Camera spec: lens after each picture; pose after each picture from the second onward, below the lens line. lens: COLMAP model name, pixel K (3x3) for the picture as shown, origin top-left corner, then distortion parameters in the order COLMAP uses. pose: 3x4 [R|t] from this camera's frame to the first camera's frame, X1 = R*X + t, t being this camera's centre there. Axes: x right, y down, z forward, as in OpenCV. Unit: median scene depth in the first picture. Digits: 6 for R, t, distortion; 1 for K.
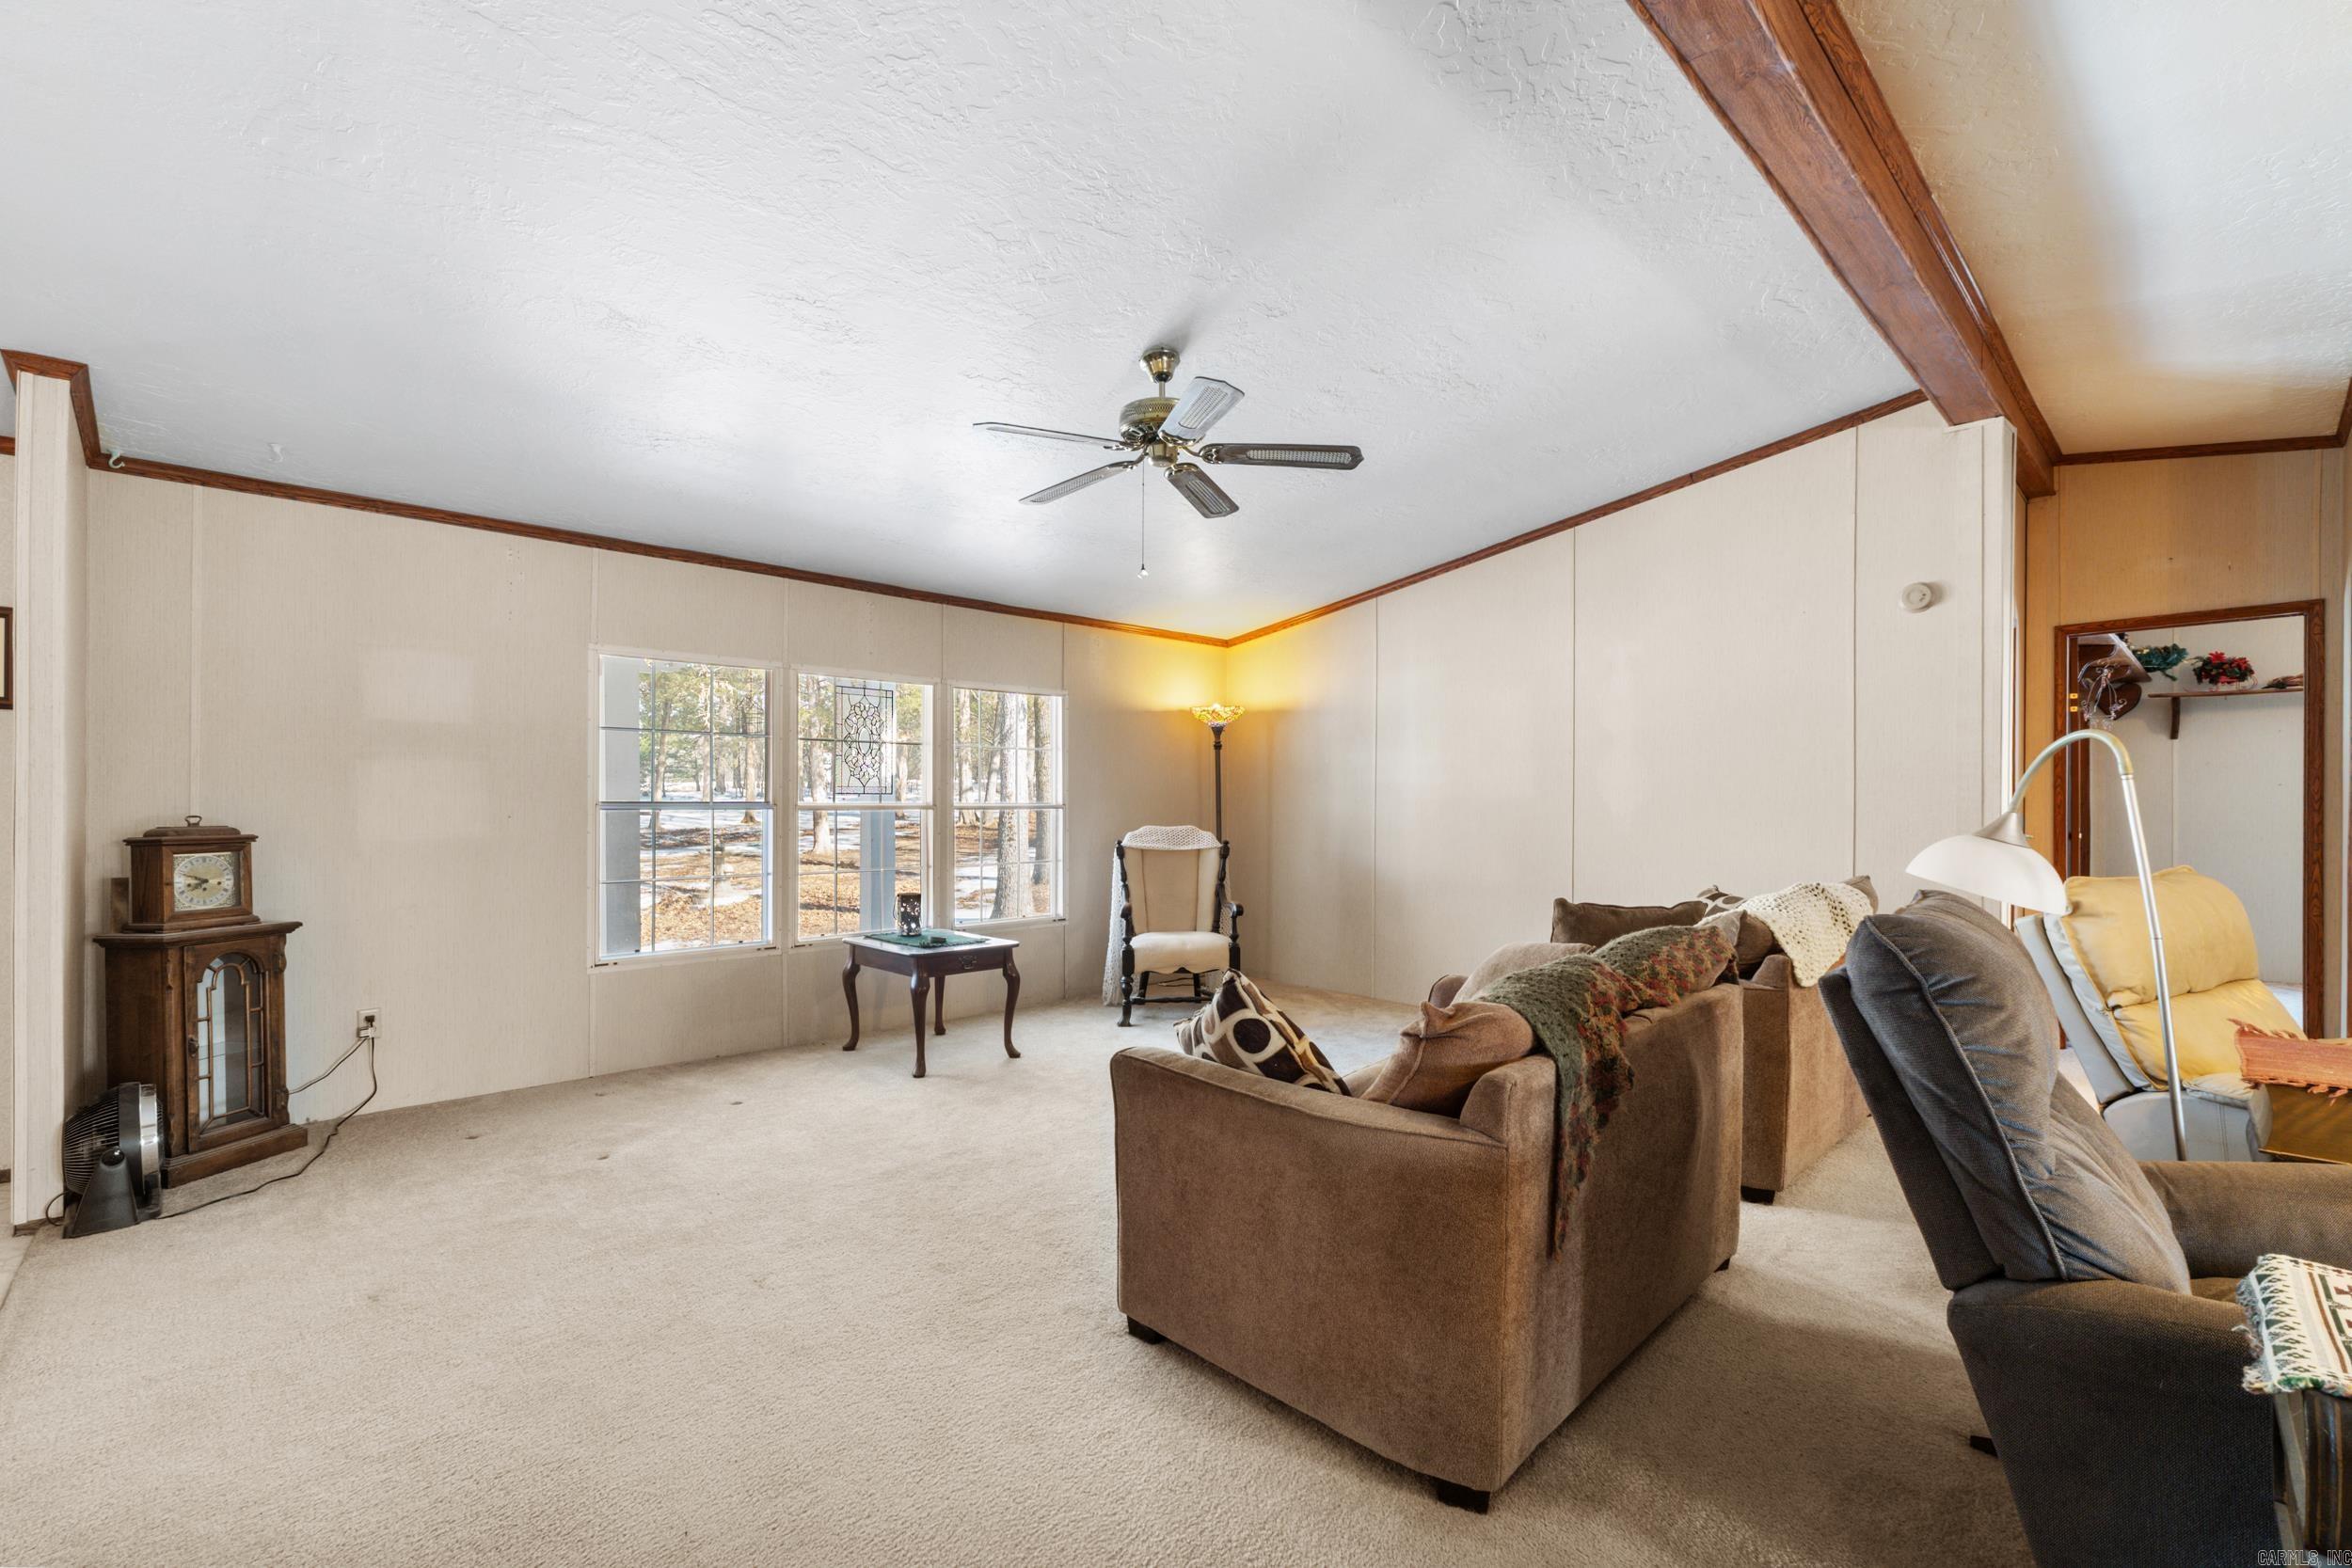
lens RADIAL K [[1009.9, 0, 1176.6], [0, 1009.9, 796.5], [0, 0, 1]] dist [0.003056, 0.001001]
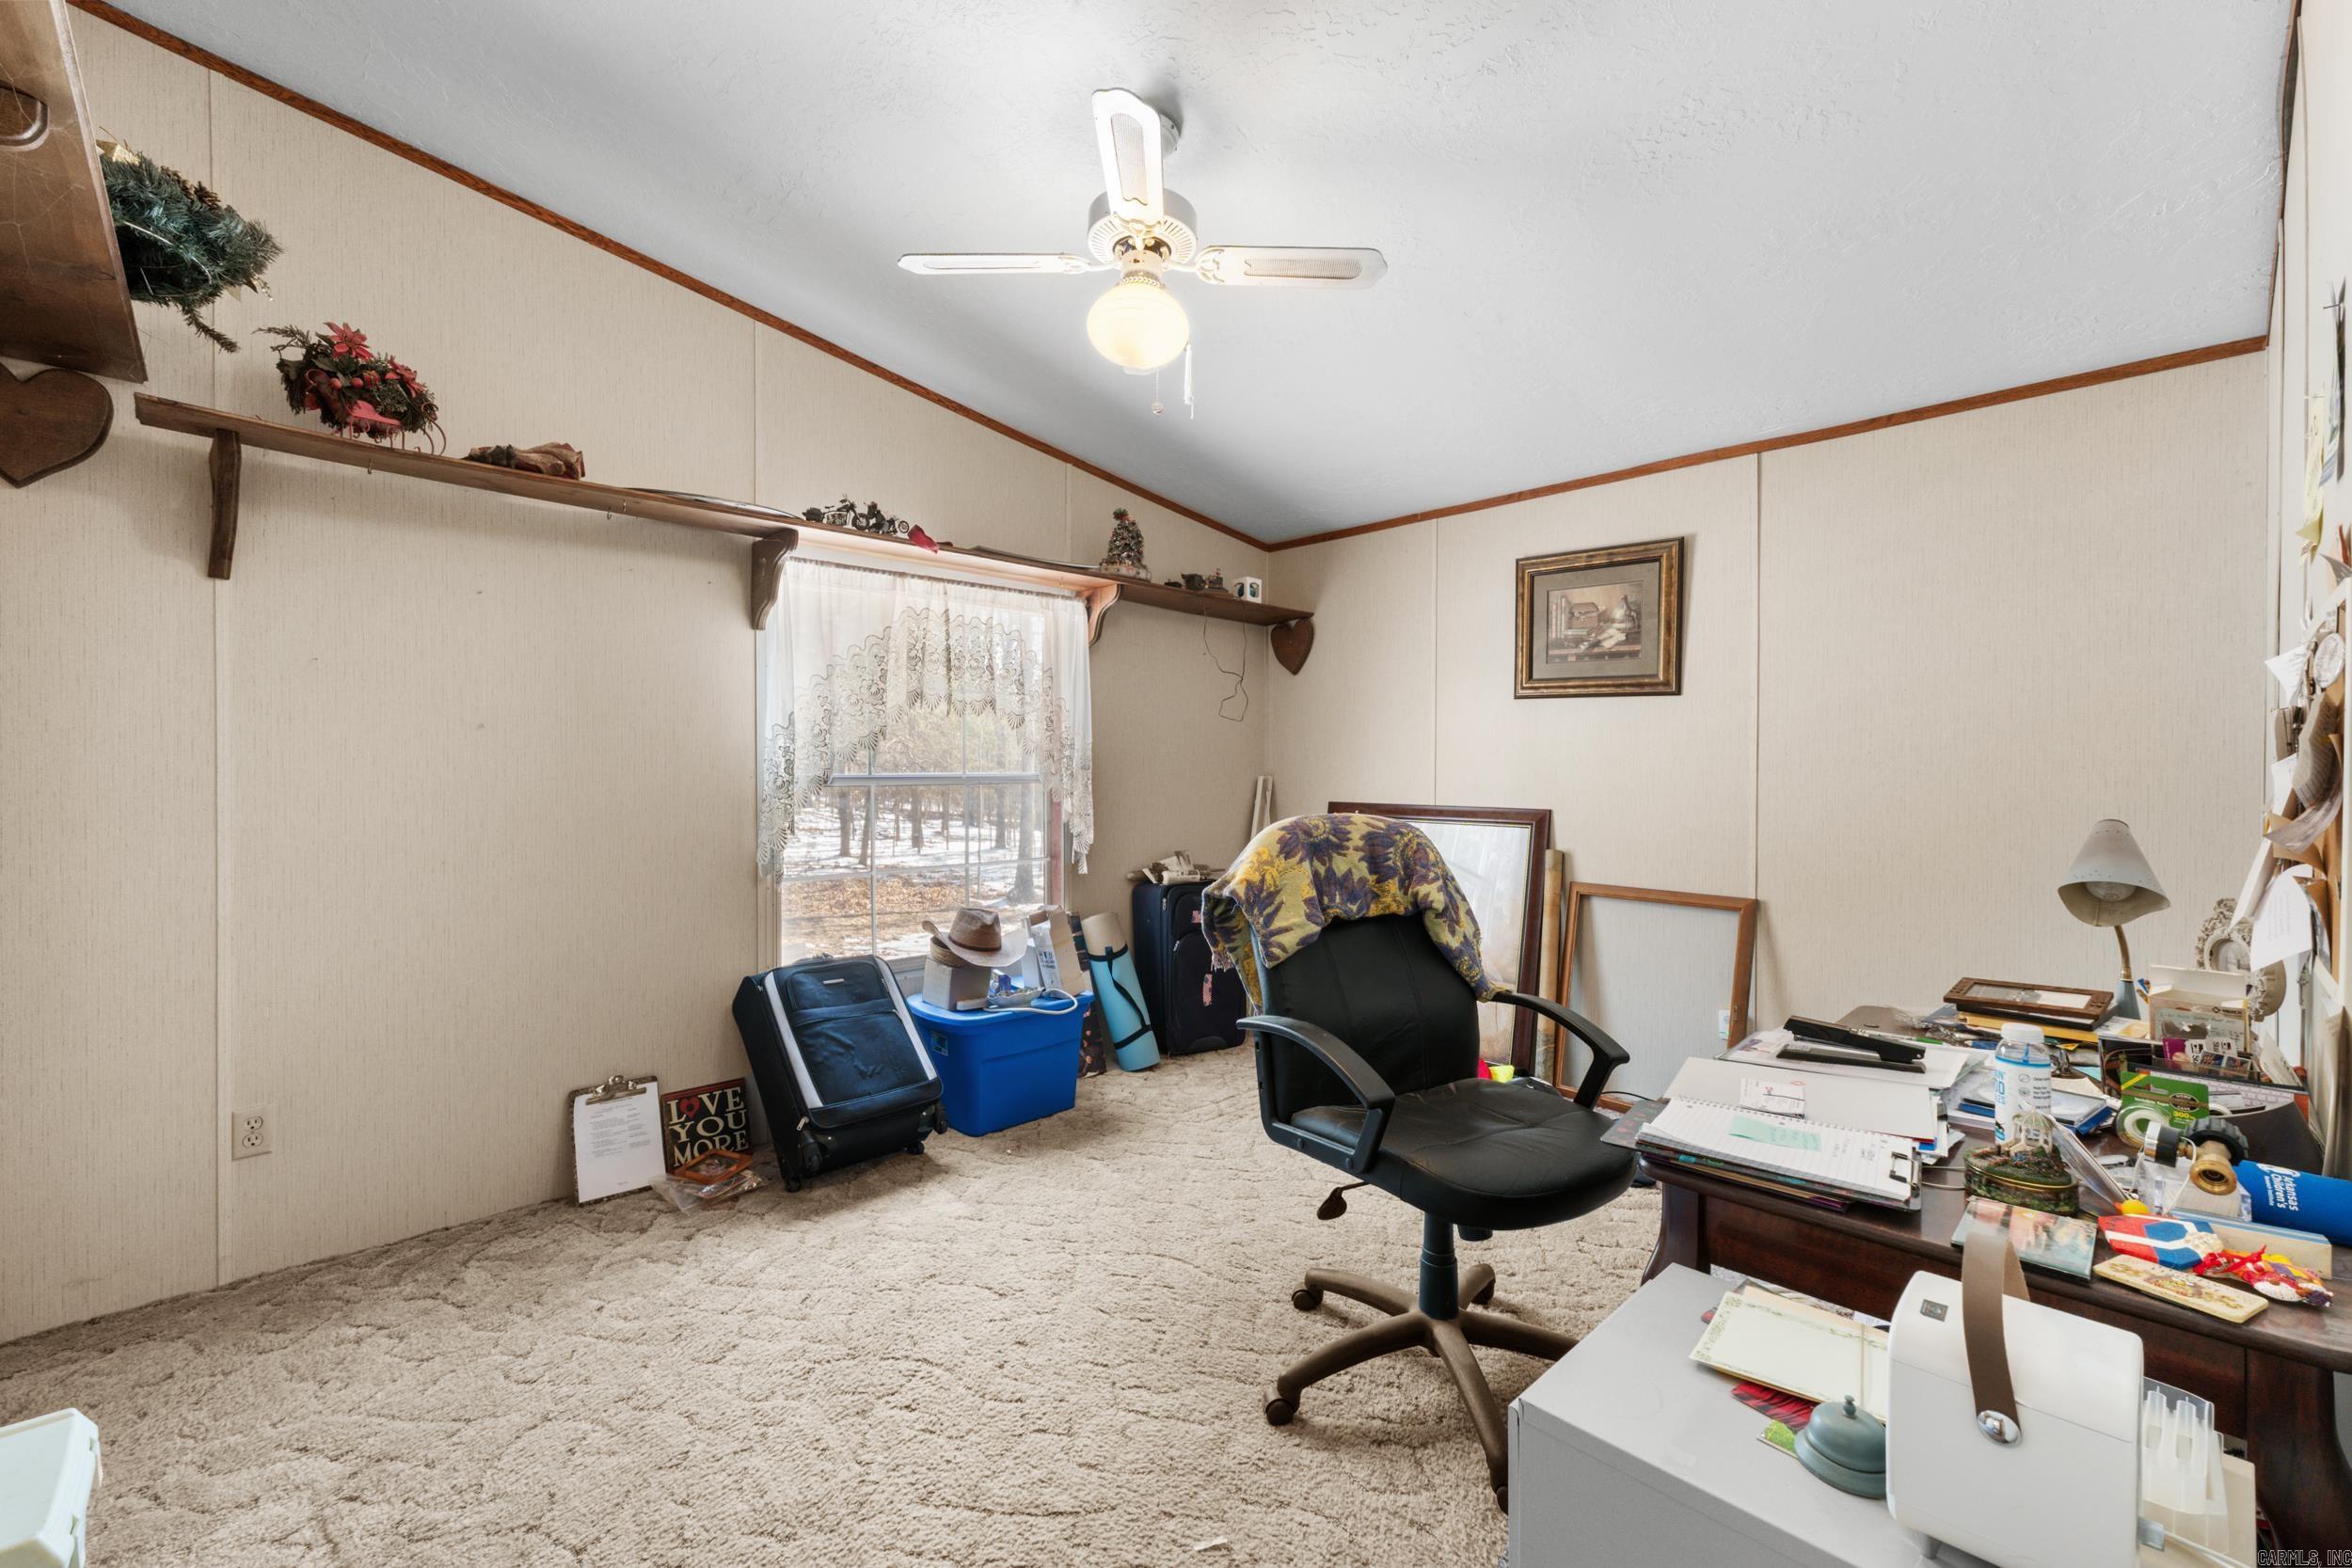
lens RADIAL K [[1009.9, 0, 1182.5], [0, 1009.9, 777.9], [0, 0, 1]] dist [0.003056, 0.001001]
pose [[0.009640, -0.006123, 0.999935, 0.686457], [-0.007169, 0.999955, 0.006192, 0.001557], [-0.999928, -0.007229, 0.009596, 0.712794]]
